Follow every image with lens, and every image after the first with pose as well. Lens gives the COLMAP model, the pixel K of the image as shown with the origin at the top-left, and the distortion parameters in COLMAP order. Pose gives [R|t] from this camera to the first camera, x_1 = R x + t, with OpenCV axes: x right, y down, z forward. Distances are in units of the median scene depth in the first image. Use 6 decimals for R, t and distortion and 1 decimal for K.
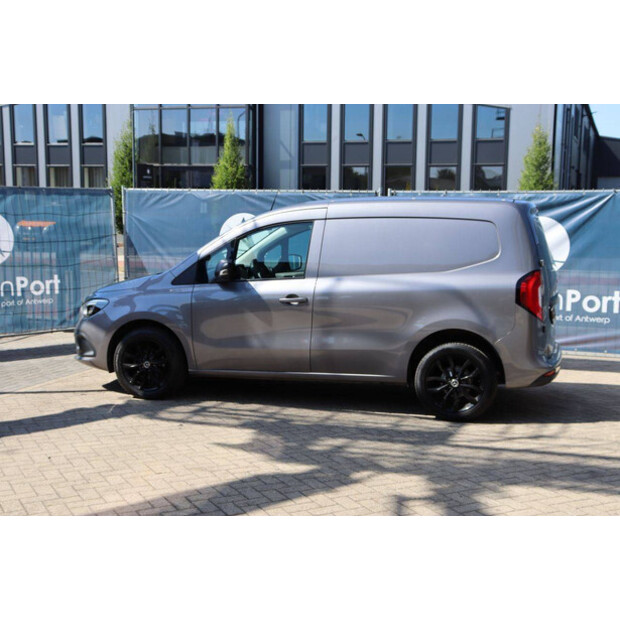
lens RADIAL K [[886.8, 0, 296.1], [0, 886.8, 310.1], [0, 0, 1]] dist [0.072370, 0.104305]
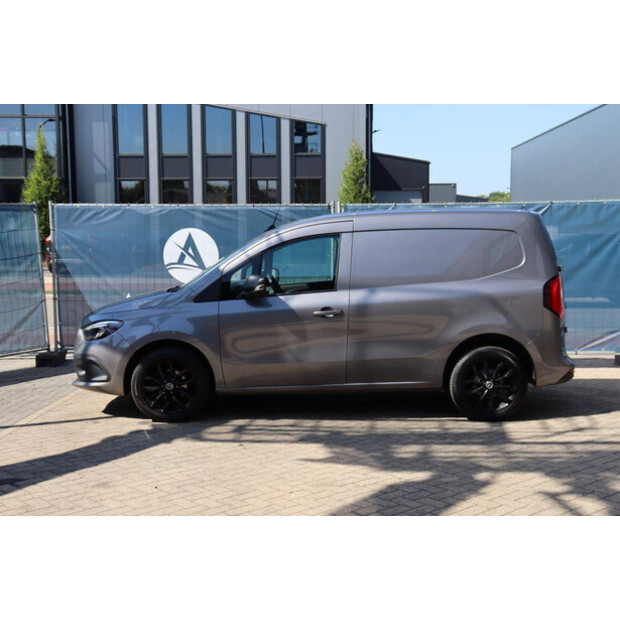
lens RADIAL K [[891.1, 0, 296.0], [0, 891.1, 309.5], [0, 0, 1]] dist [0.069113, 0.098331]
pose [[0.965402, -0.040050, 0.257673, -0.298756], [0.044190, 0.998970, -0.010294, -0.006010], [-0.256996, 0.021324, 0.966177, 0.031634]]
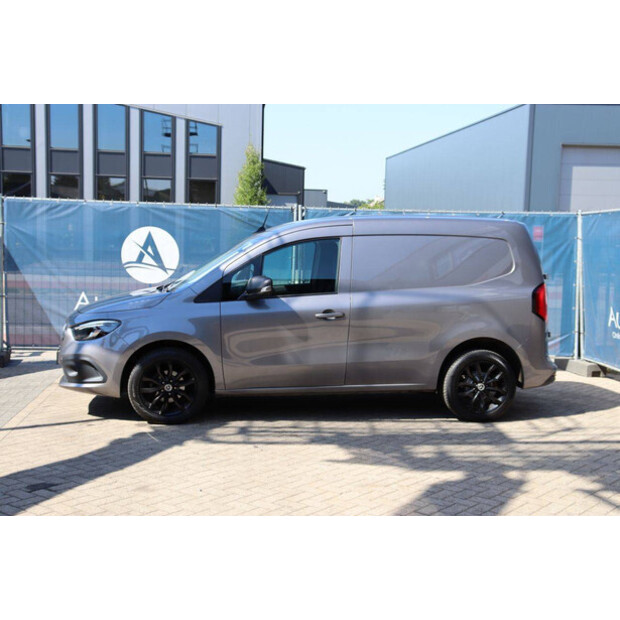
lens RADIAL K [[886.8, 0, 296.1], [0, 886.8, 310.1], [0, 0, 1]] dist [0.072370, 0.104305]
pose [[0.914038, -0.025257, 0.404841, -0.450366], [0.030228, 0.999526, -0.005889, -0.012217], [-0.404501, 0.017621, 0.914368, 0.084604]]
